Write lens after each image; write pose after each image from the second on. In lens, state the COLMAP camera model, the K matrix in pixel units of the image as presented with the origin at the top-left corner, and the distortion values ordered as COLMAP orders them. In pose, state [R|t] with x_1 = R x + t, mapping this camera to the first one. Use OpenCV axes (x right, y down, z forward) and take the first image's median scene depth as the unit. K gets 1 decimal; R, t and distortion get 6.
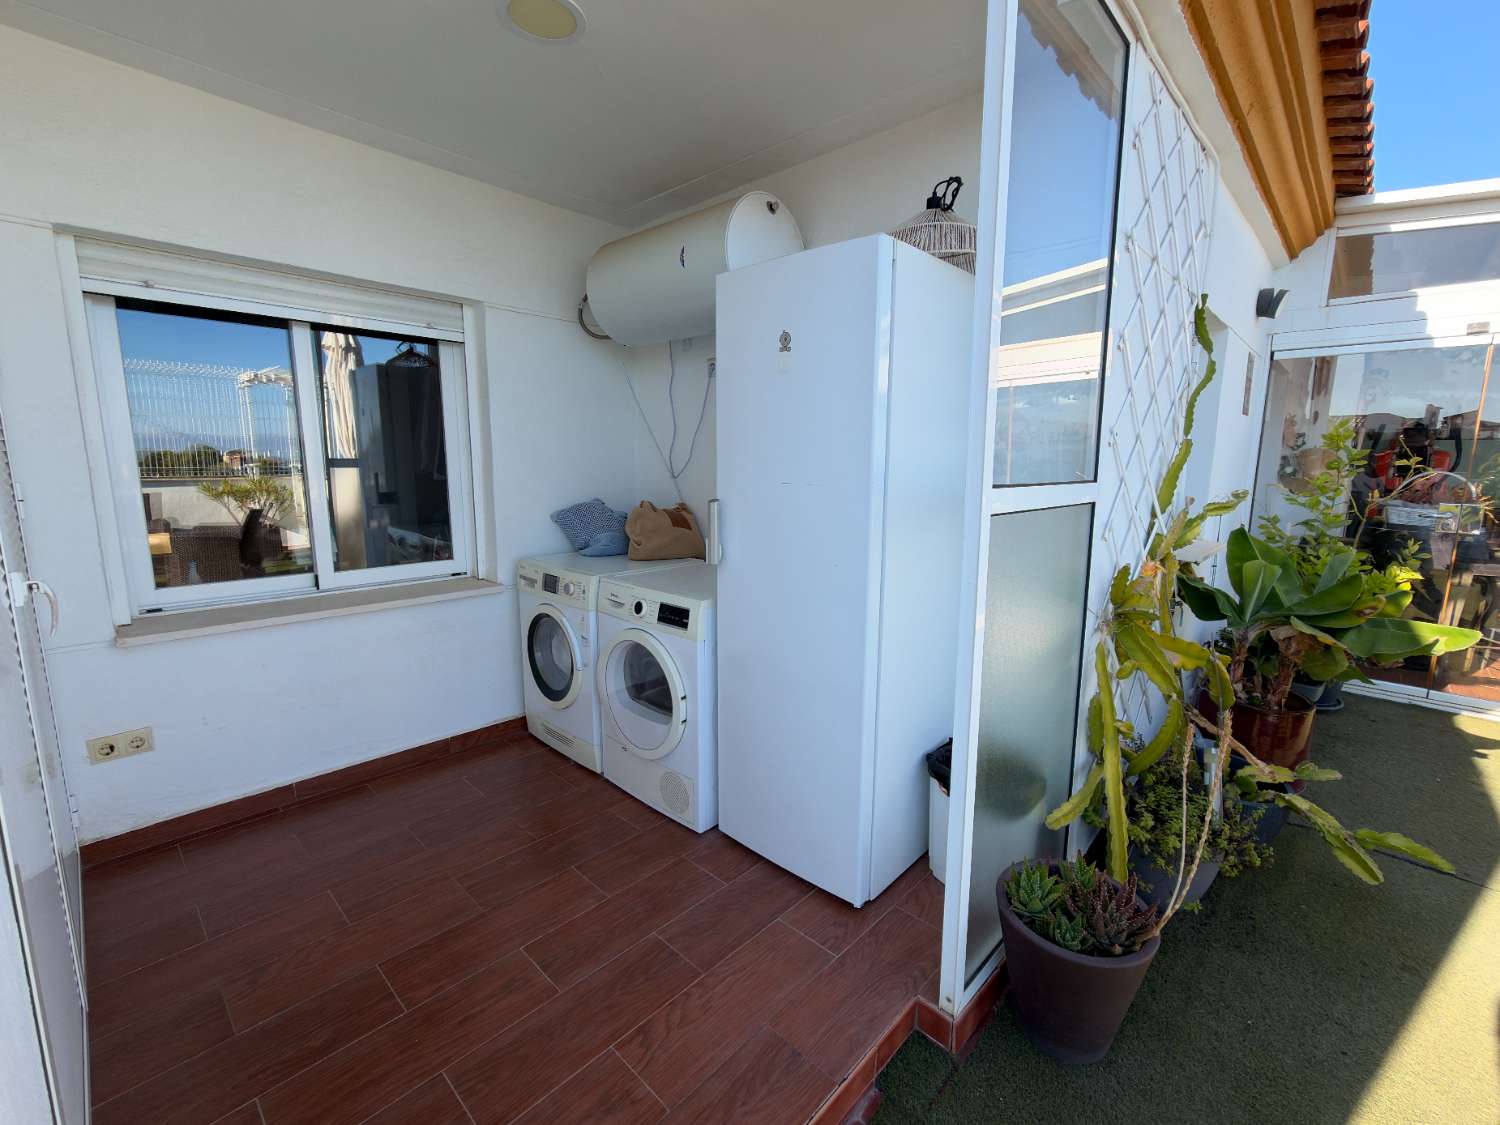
lens RADIAL K [[652.2, 0, 751.1], [0, 652.2, 565.8], [0, 0, 1]] dist [-0.004900, 0.000046]
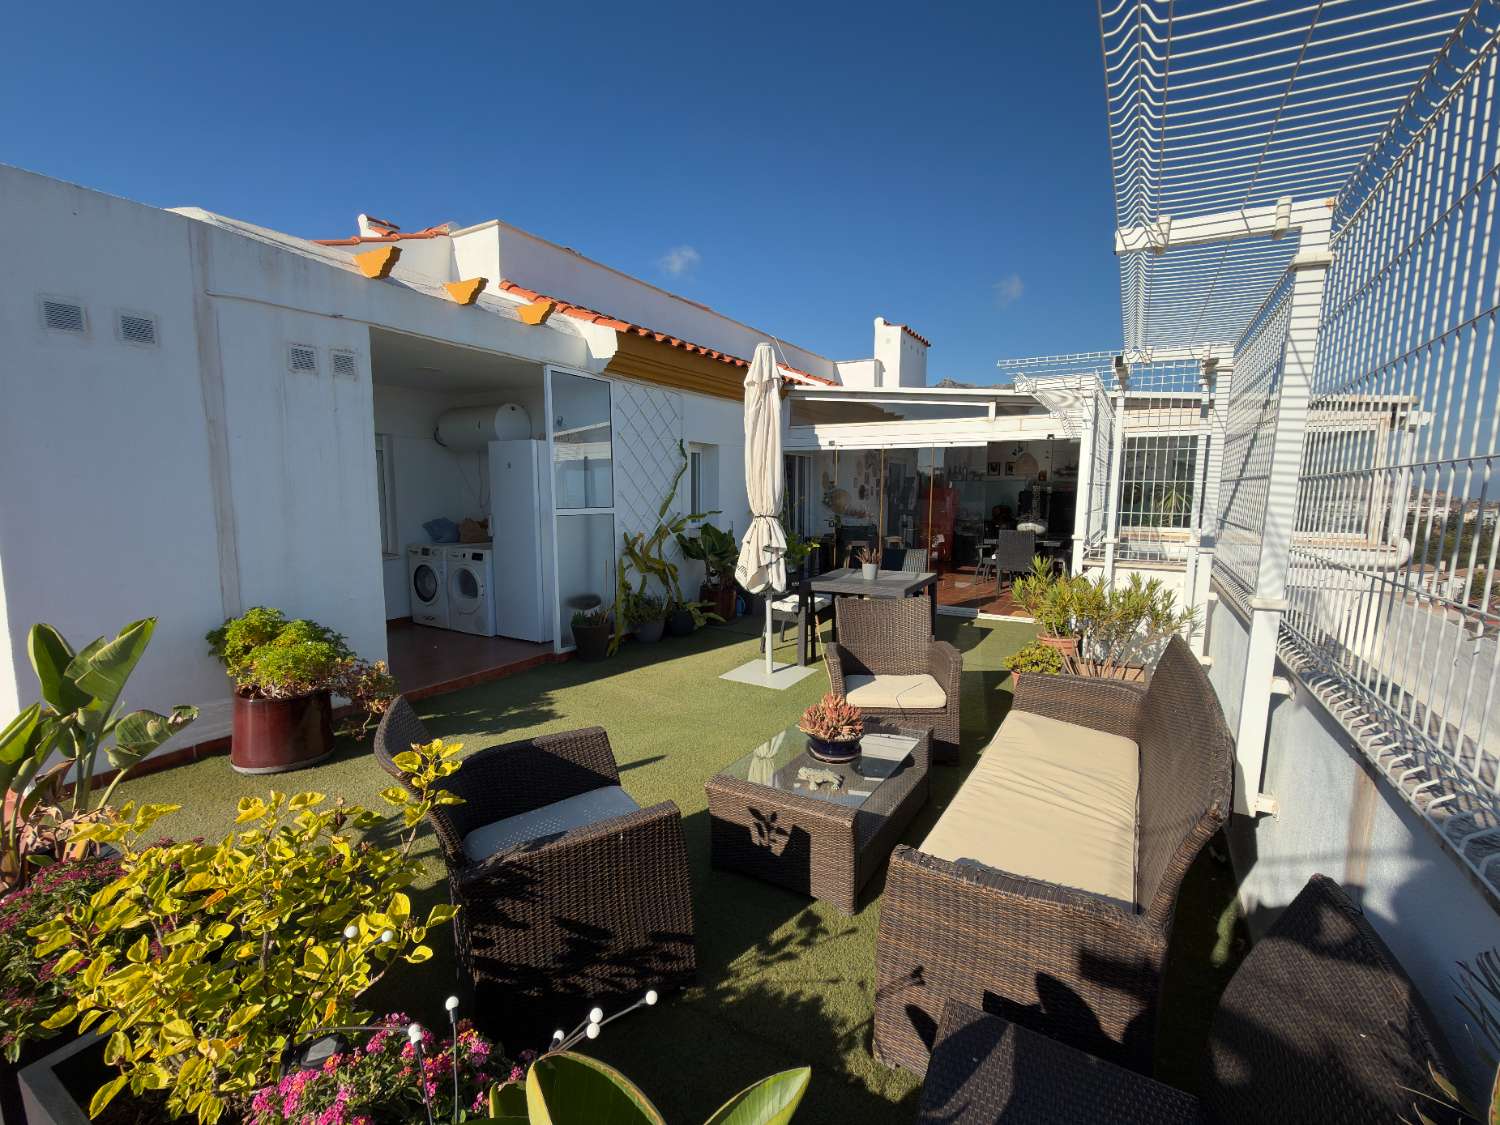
lens RADIAL K [[652.2, 0, 752.2], [0, 652.2, 559.6], [0, 0, 1]] dist [-0.004900, 0.000046]
pose [[0.972661, -0.029243, 0.230382, 0.294807], [0.042402, 0.997727, -0.052375, 0.220262], [-0.228327, 0.060712, 0.971690, -1.523770]]
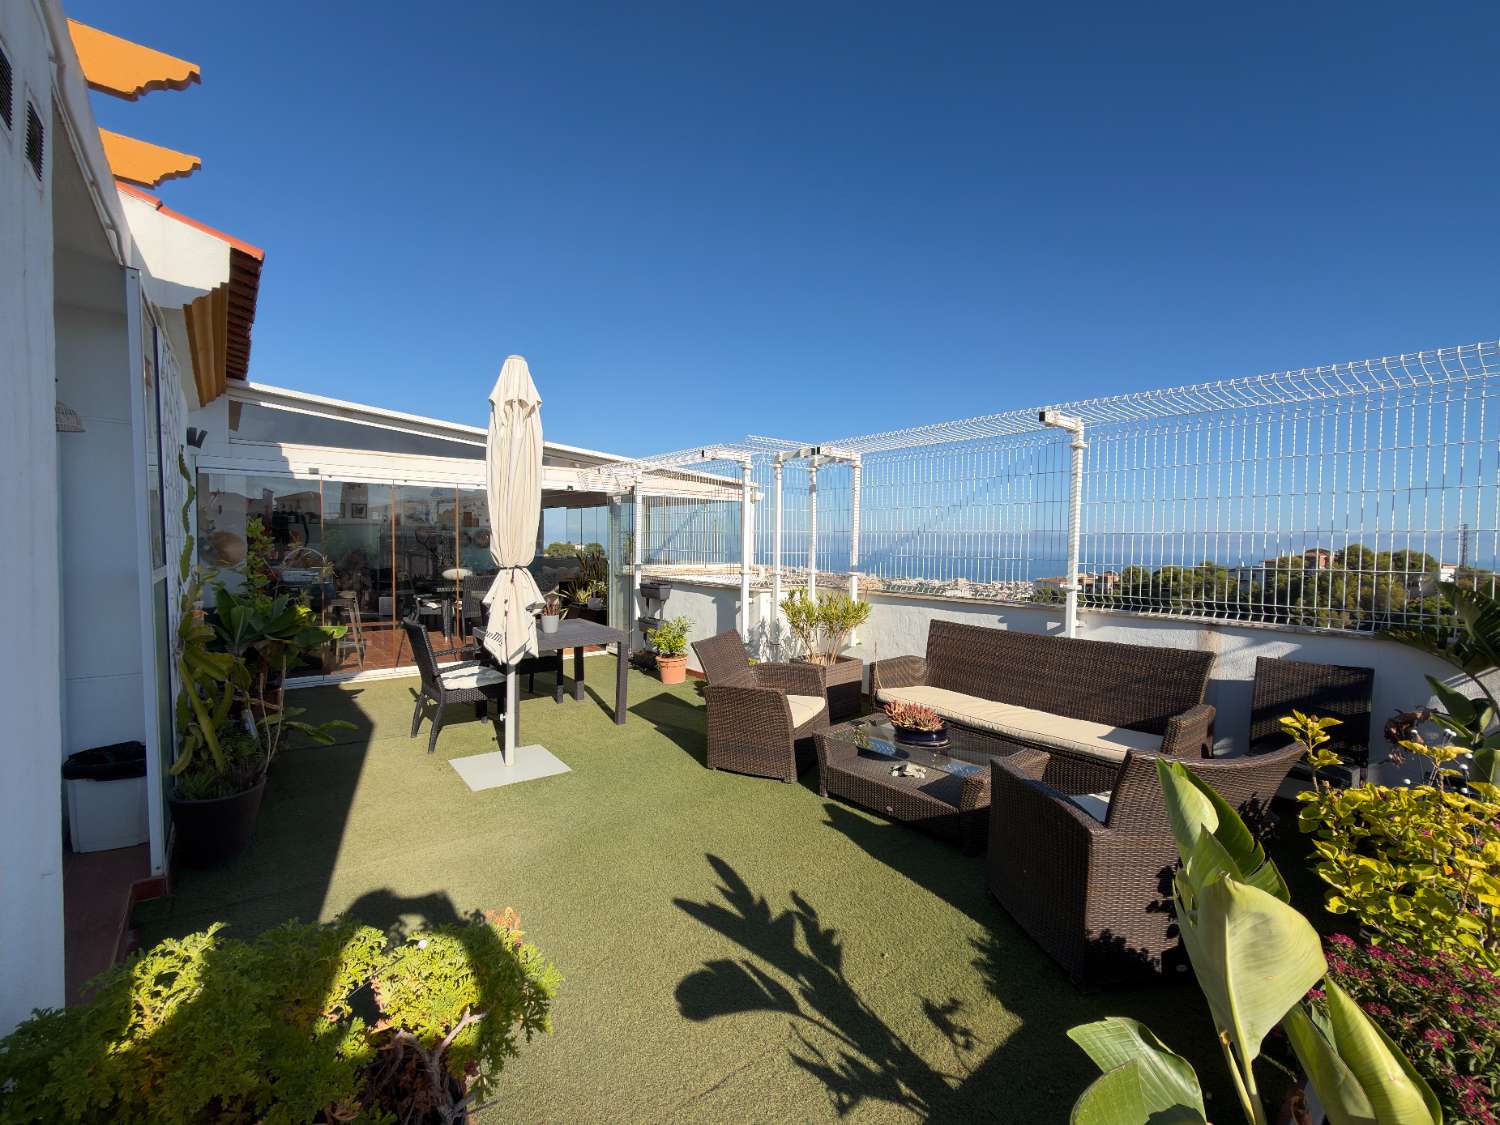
lens RADIAL K [[652.2, 0, 752.3], [0, 652.2, 563.6], [0, 0, 1]] dist [-0.004900, 0.000046]
pose [[0.128226, -0.041826, 0.990863, -0.637167], [0.149032, 0.988578, 0.022443, 0.038424], [-0.980483, 0.144793, 0.132995, -0.484516]]
